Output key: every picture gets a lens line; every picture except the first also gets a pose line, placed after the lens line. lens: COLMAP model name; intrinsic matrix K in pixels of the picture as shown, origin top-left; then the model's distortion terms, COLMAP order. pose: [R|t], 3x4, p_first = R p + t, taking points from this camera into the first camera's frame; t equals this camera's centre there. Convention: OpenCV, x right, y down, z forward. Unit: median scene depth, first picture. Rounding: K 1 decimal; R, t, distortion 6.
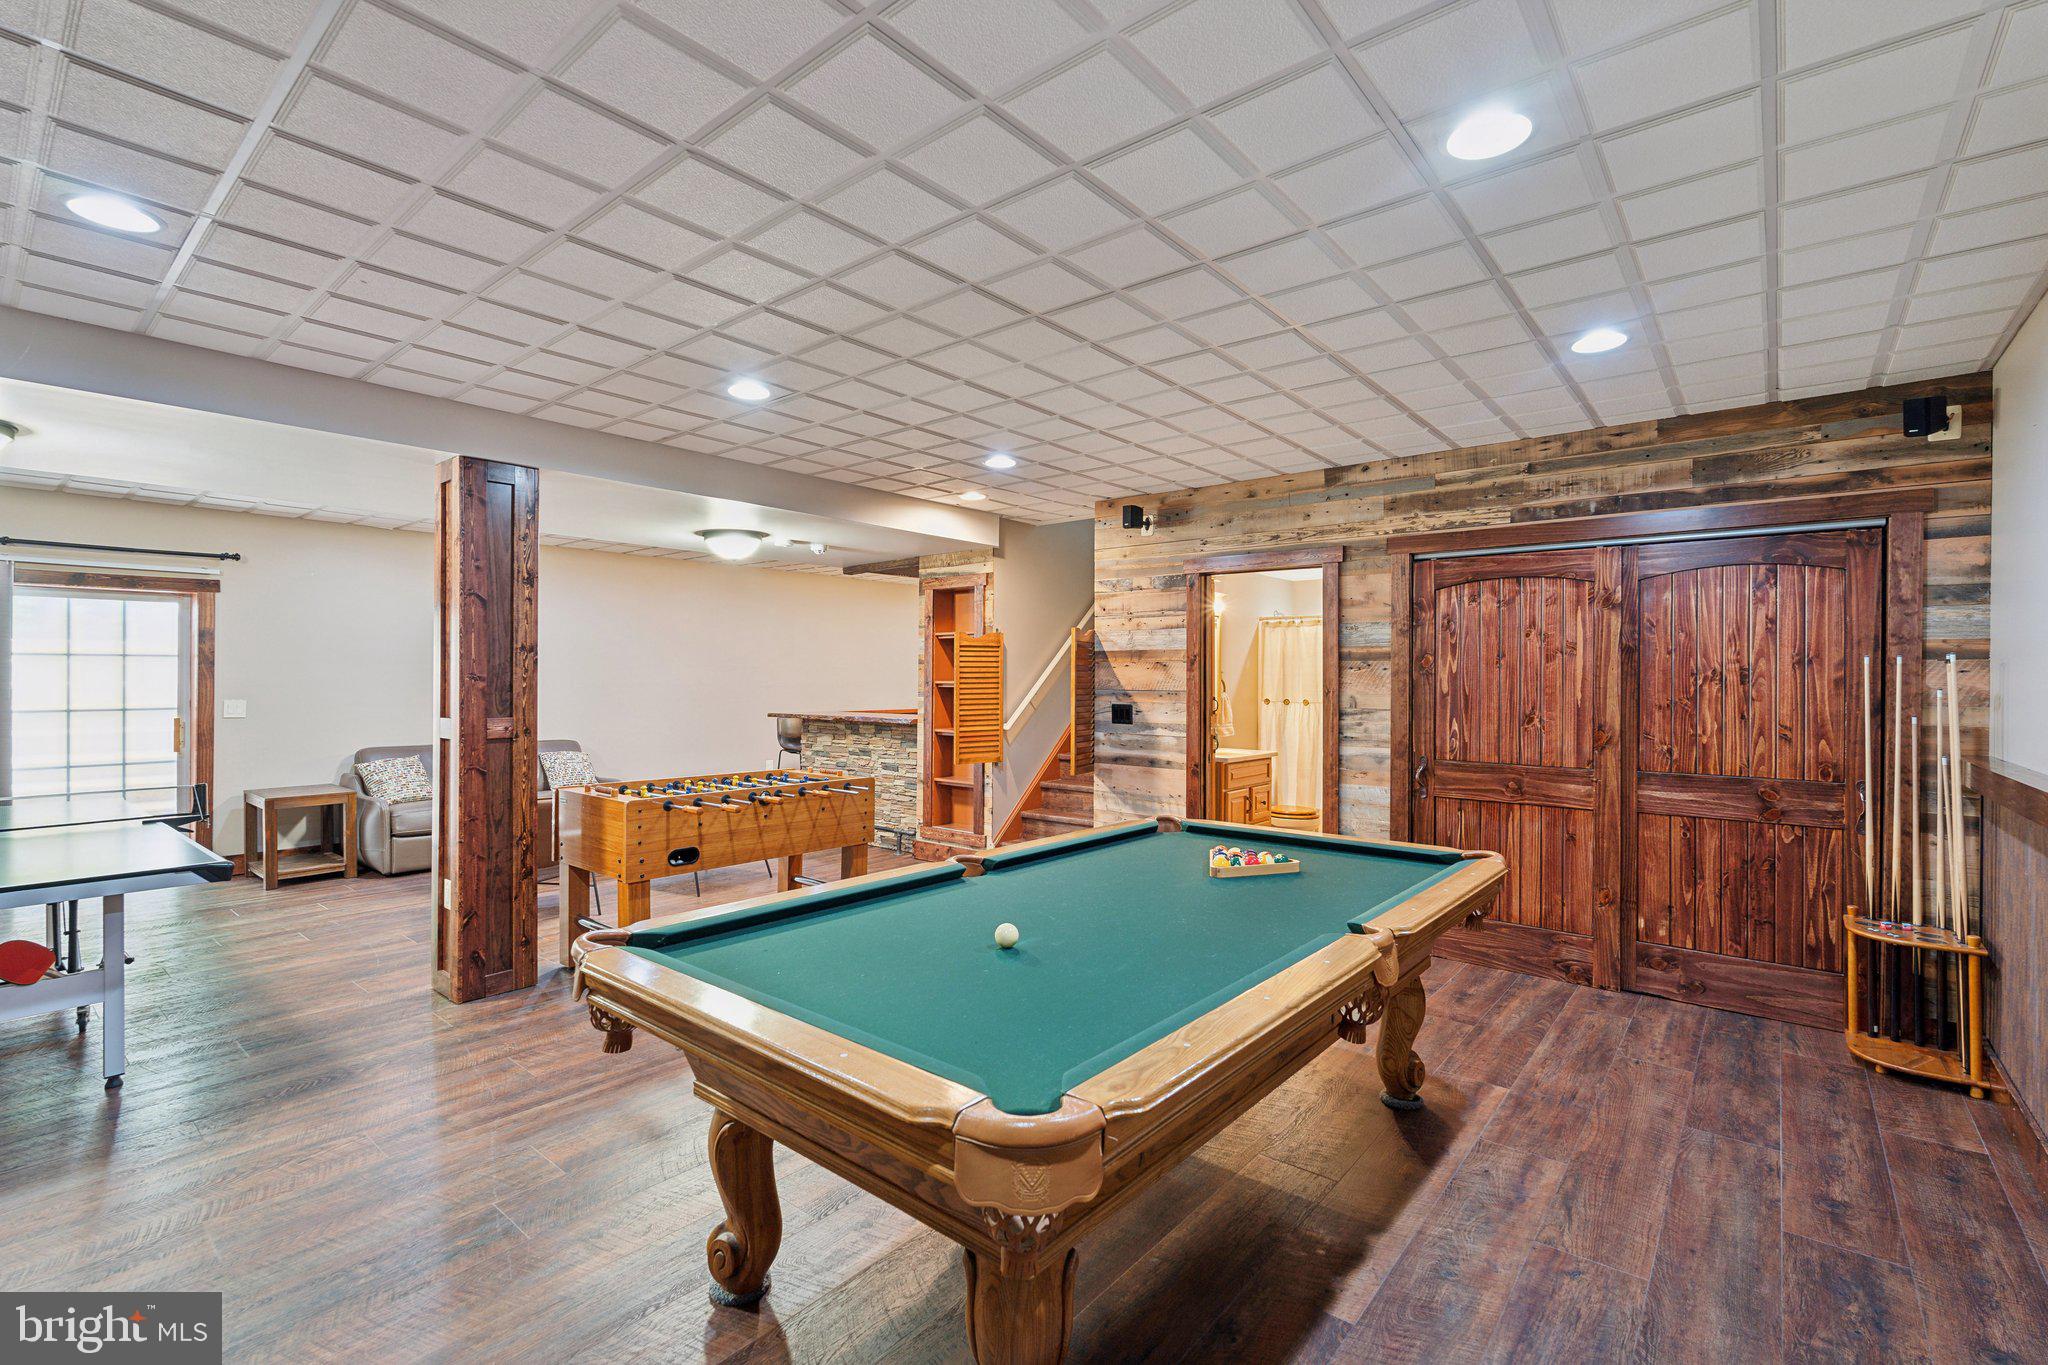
lens RADIAL K [[898.1, 0, 1026.3], [0, 898.1, 684.3], [0, 0, 1]] dist [-0.002483, -0.000585]
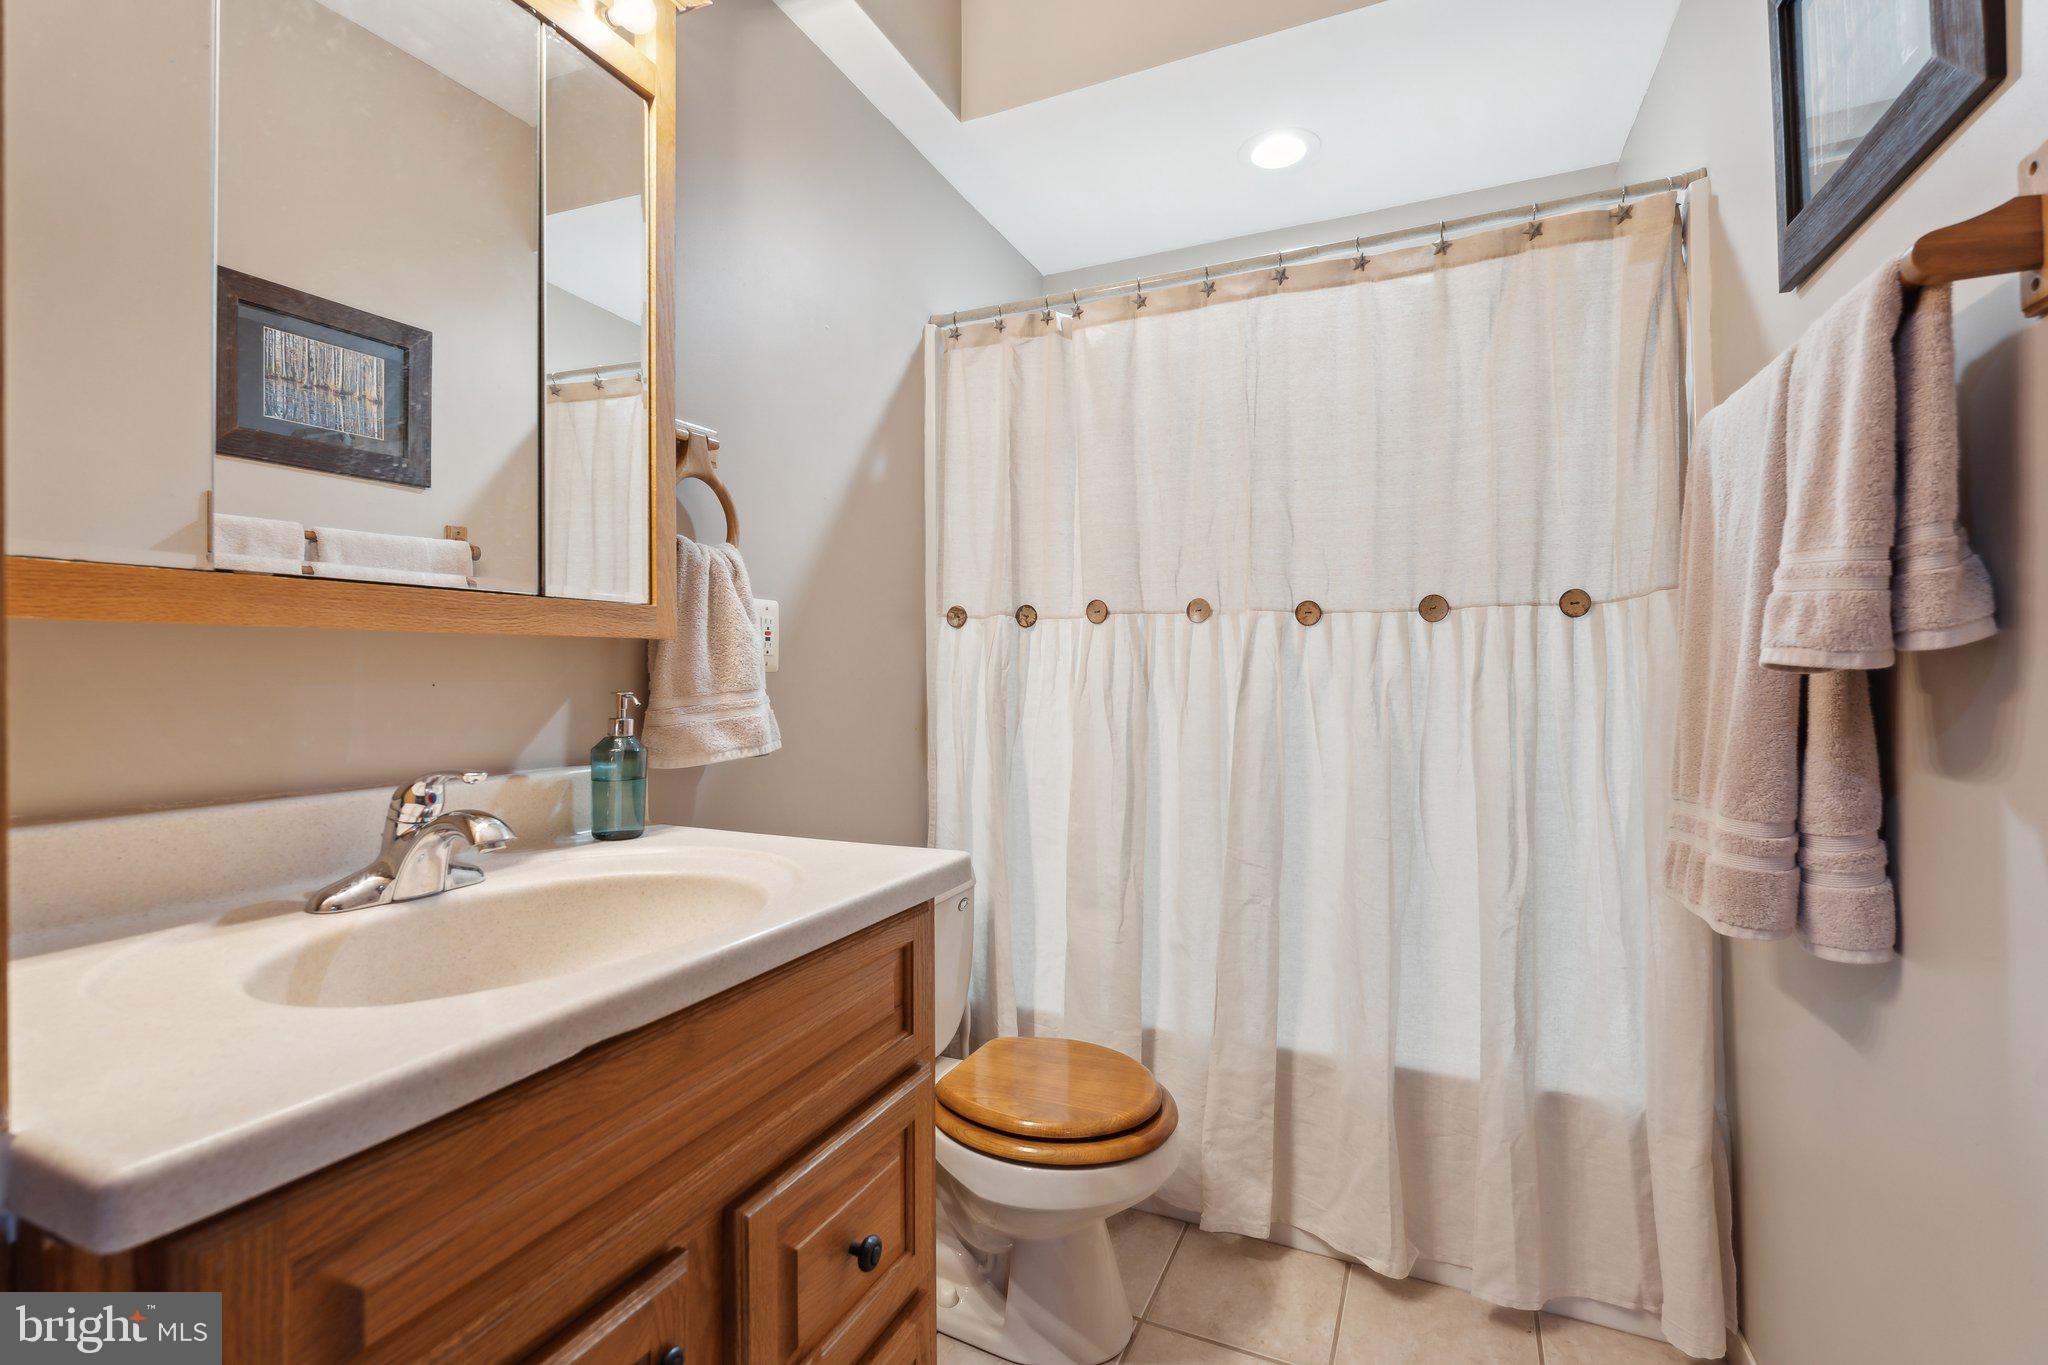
lens RADIAL K [[898.1, 0, 1022.4], [0, 898.1, 670.8], [0, 0, 1]] dist [-0.002483, -0.000585]
pose [[0.958770, -0.006754, 0.284102, 0.212979], [0.008866, 0.999942, -0.006150, 0.038046], [-0.284044, 0.008415, 0.958774, 0.744122]]
